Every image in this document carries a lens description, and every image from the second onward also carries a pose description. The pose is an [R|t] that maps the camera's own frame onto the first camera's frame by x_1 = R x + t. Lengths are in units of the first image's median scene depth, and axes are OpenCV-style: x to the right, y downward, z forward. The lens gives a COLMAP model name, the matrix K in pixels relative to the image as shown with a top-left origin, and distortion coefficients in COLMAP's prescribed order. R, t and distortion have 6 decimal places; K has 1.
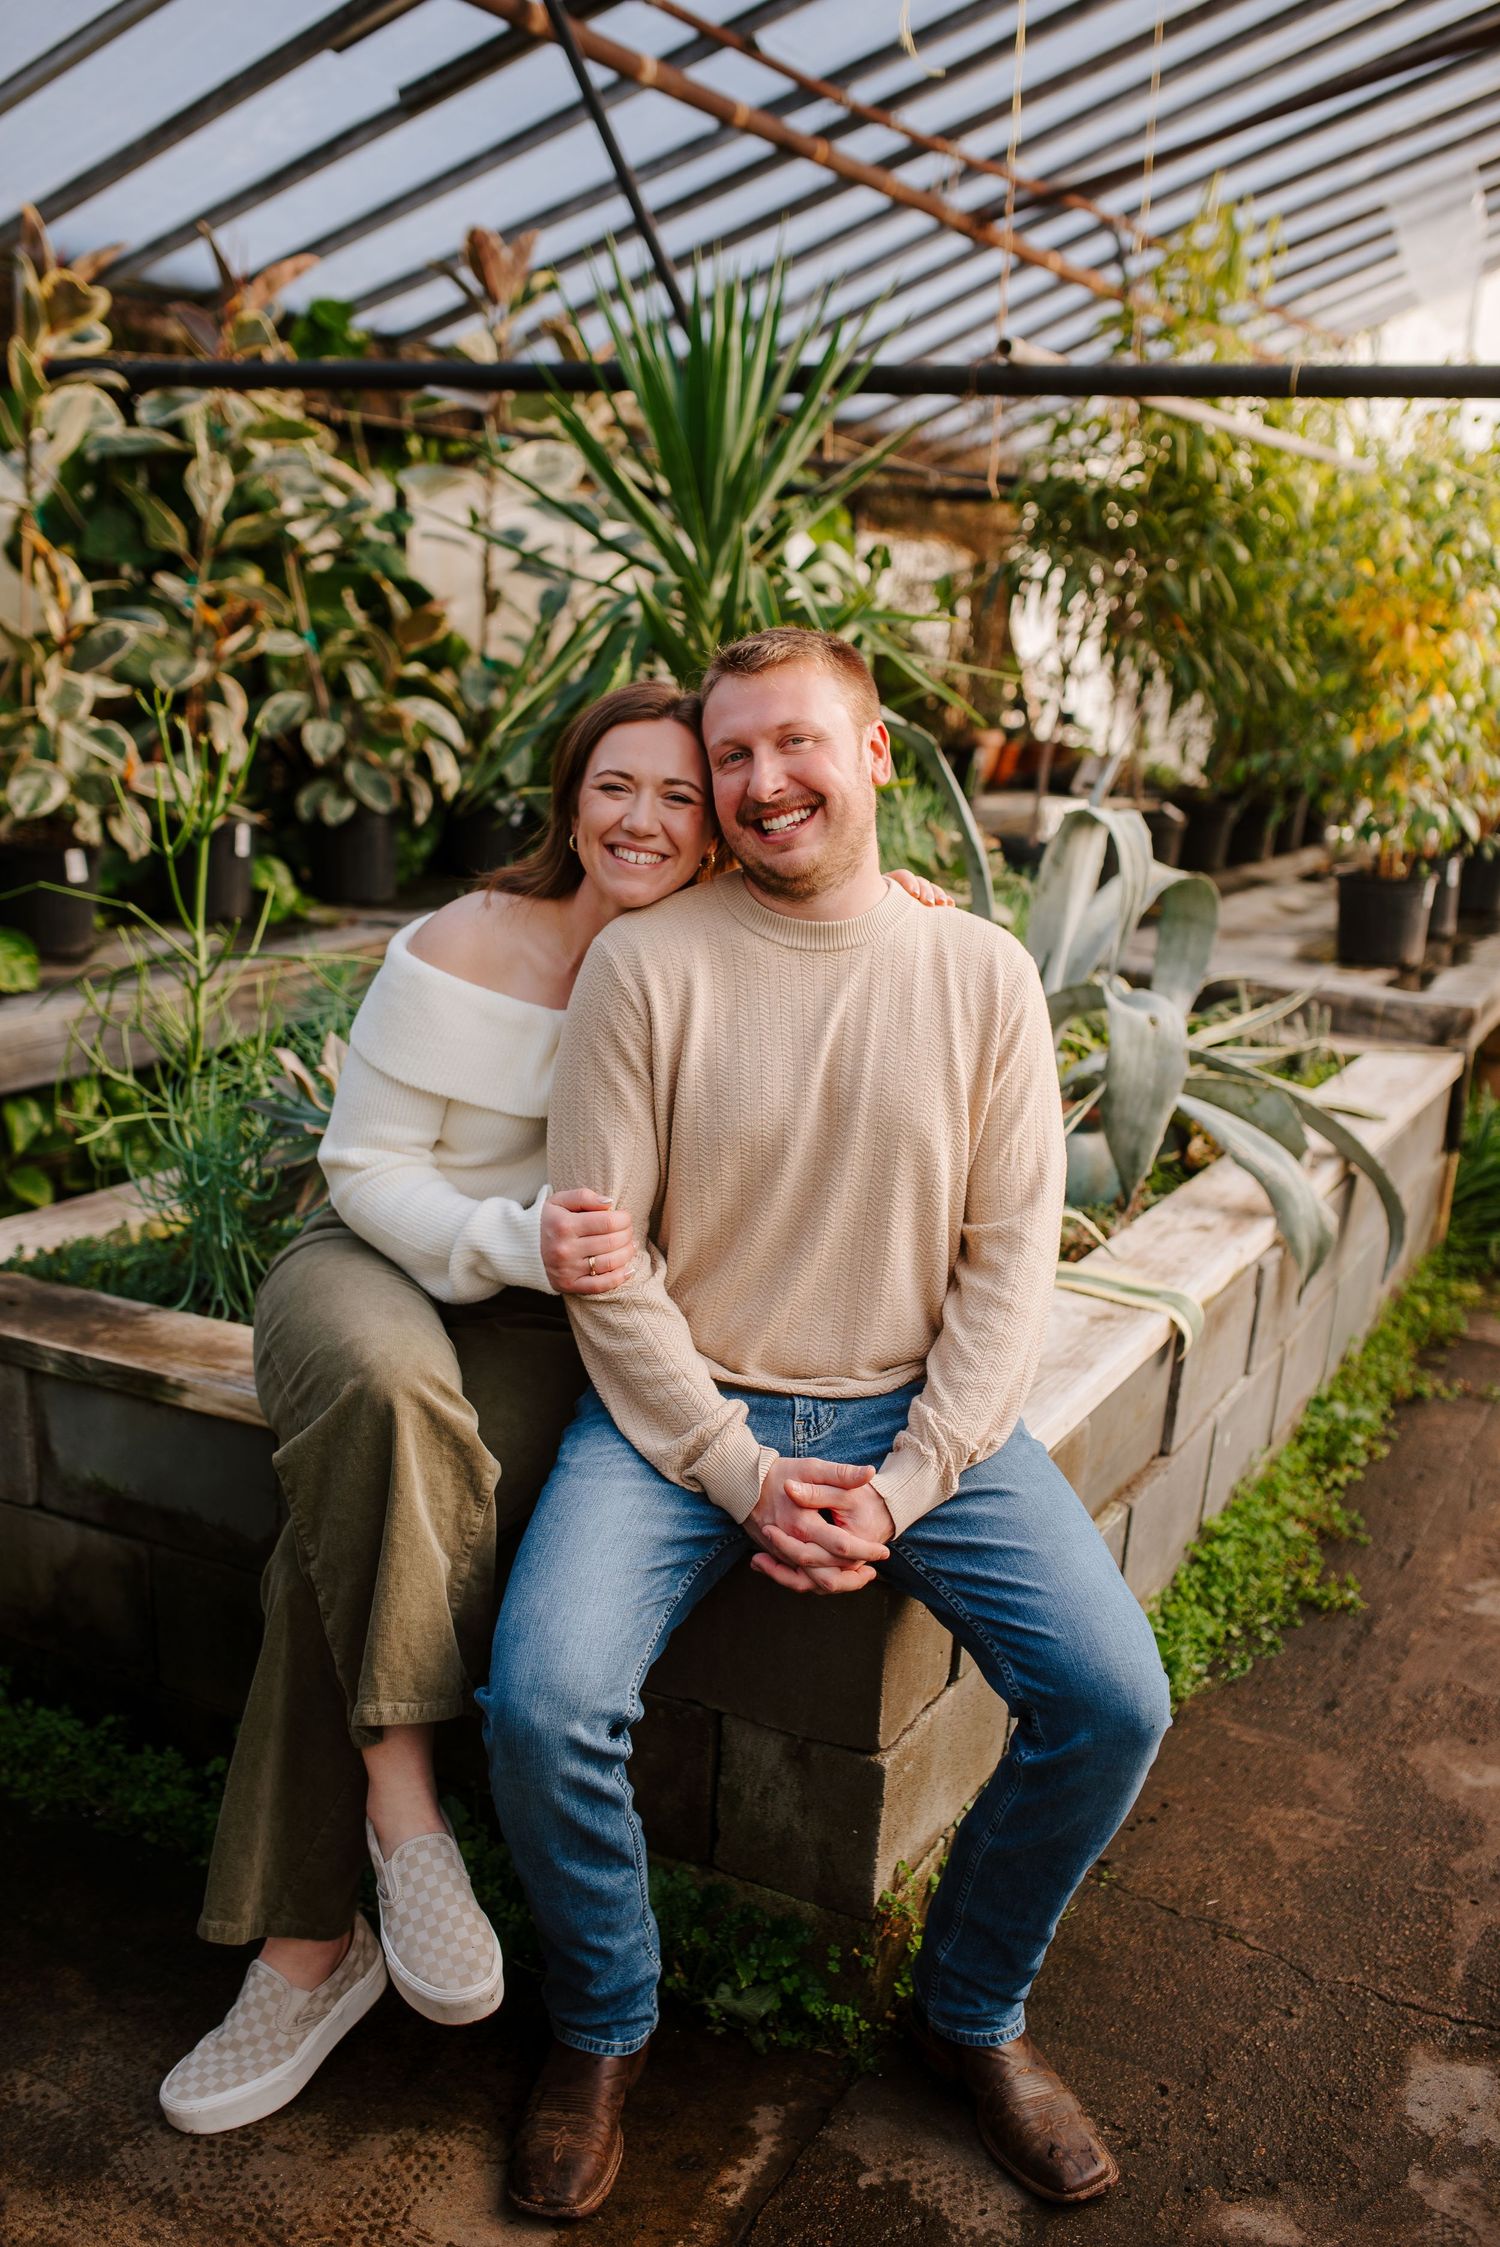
lens RADIAL K [[2173.4, 0, 751.2], [0, 2173.4, 1132.3], [0, 0, 1]] dist [-0.029343, 0.000000]
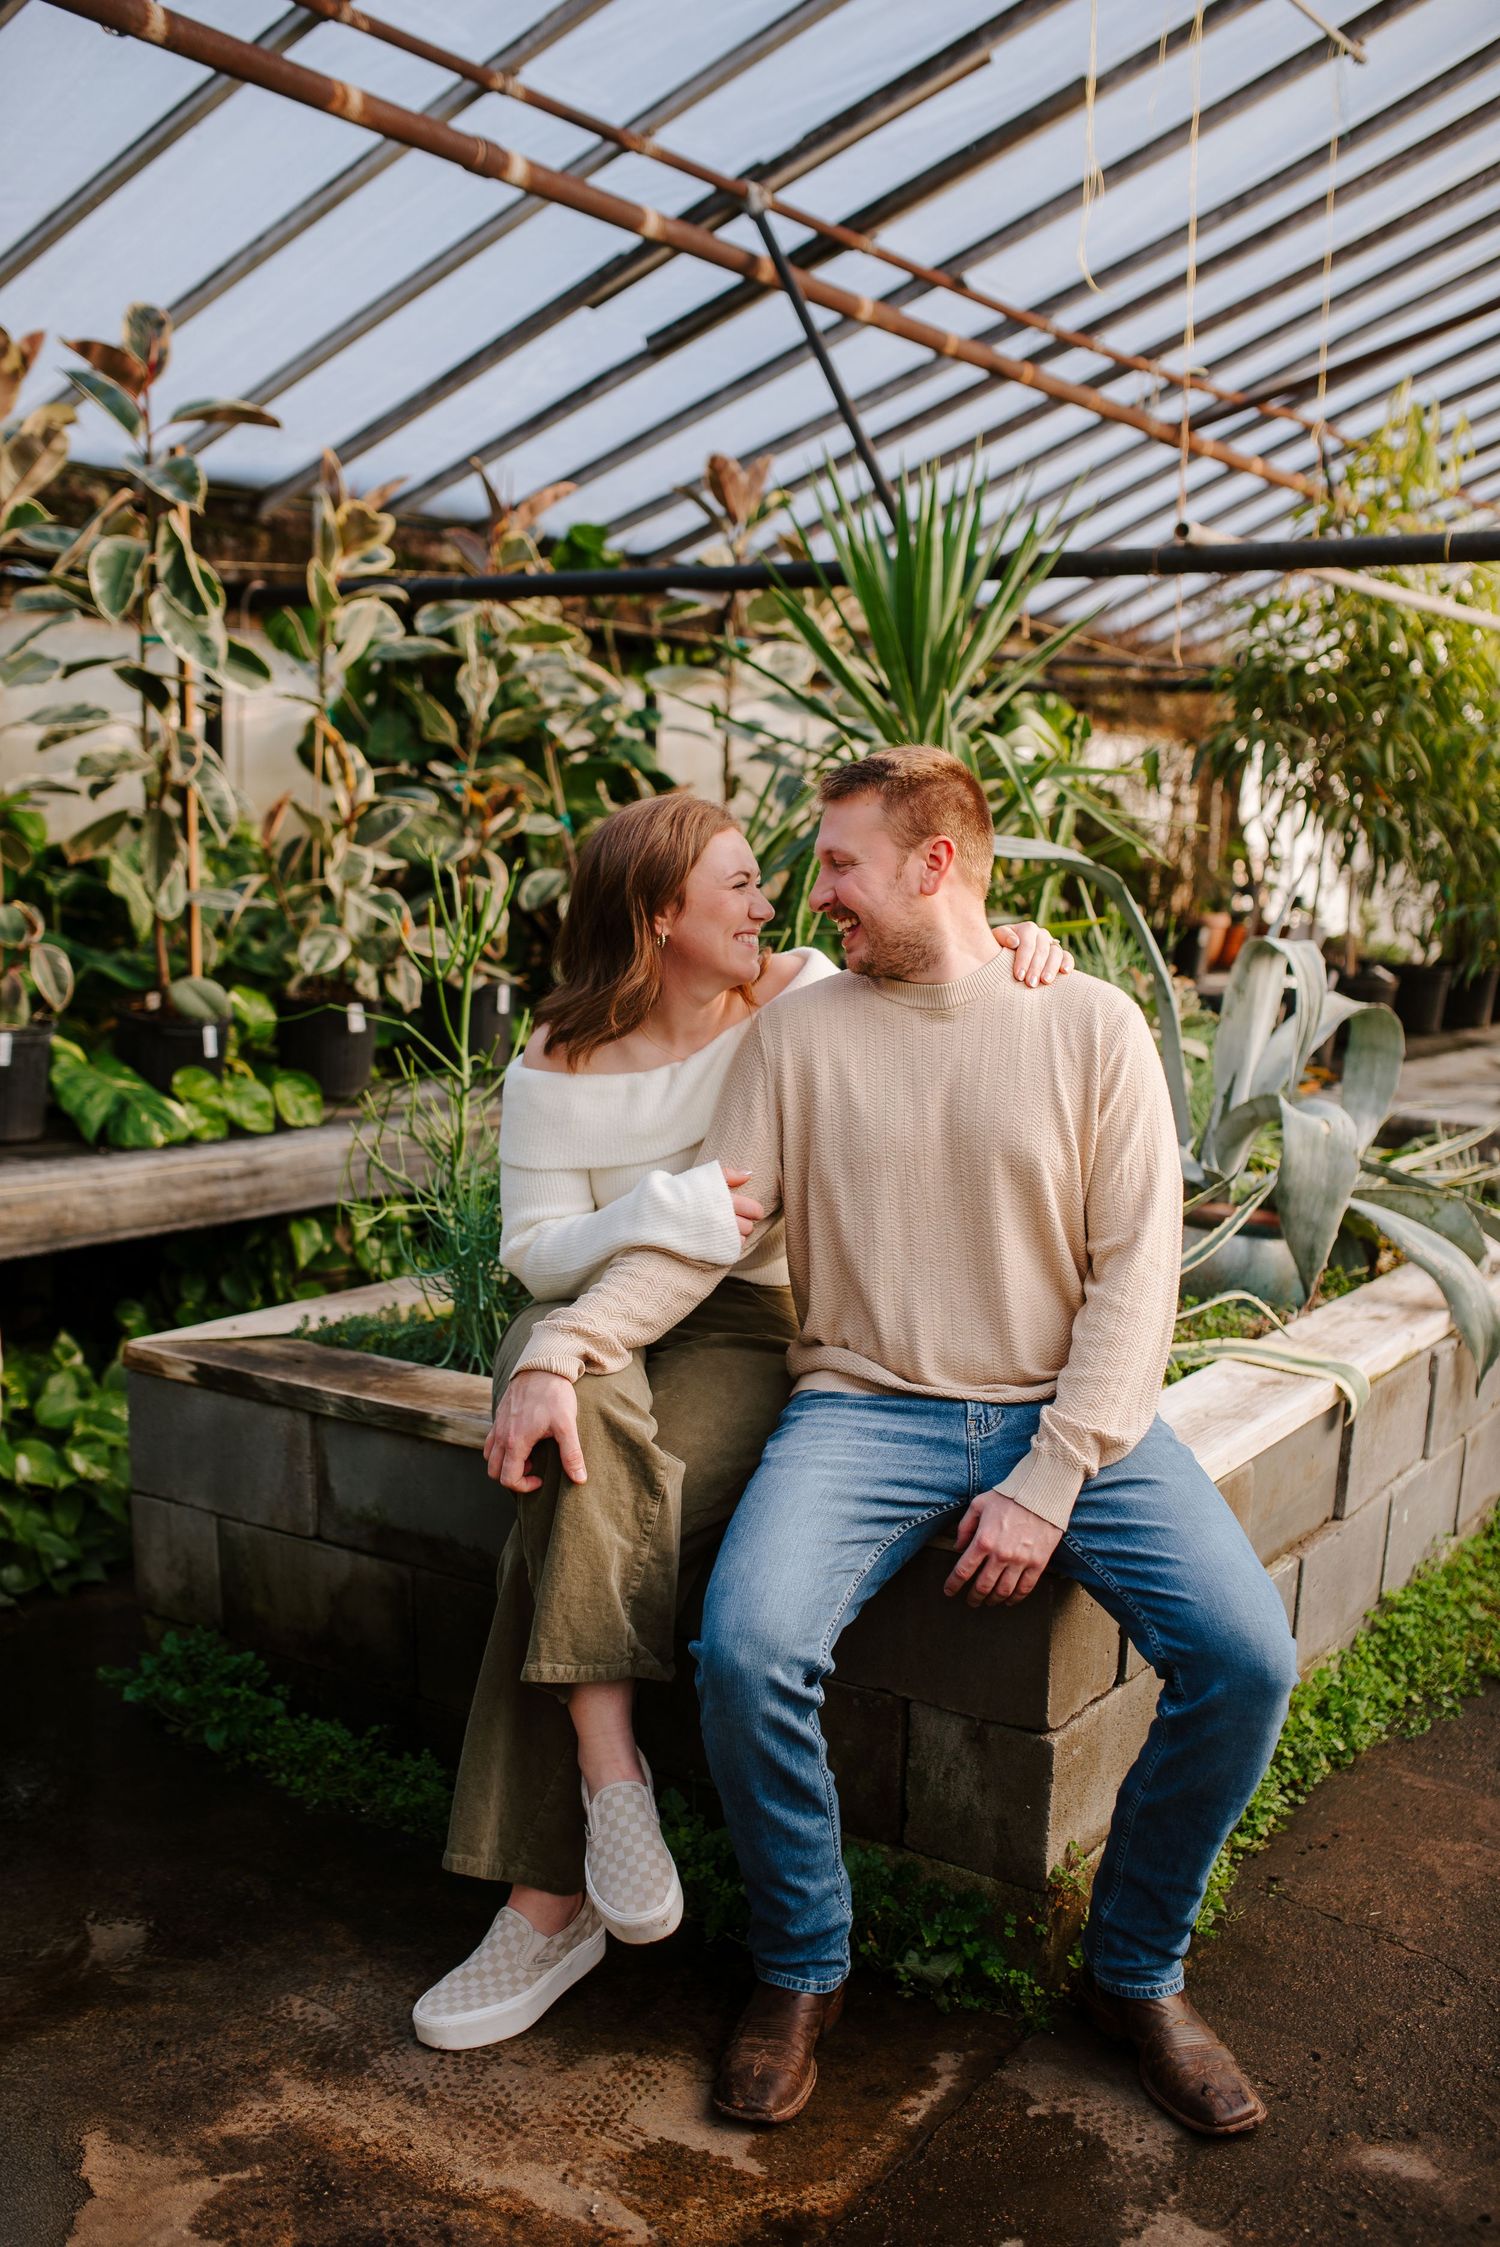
lens RADIAL K [[2173.4, 0, 746.6], [0, 2173.4, 1117.1], [0, 0, 1]] dist [-0.029343, 0.000000]
pose [[0.993068, -0.009391, -0.117166, 0.025887], [-0.002853, 0.994584, -0.103895, 0.059174], [0.117507, 0.103510, 0.987663, -0.104581]]
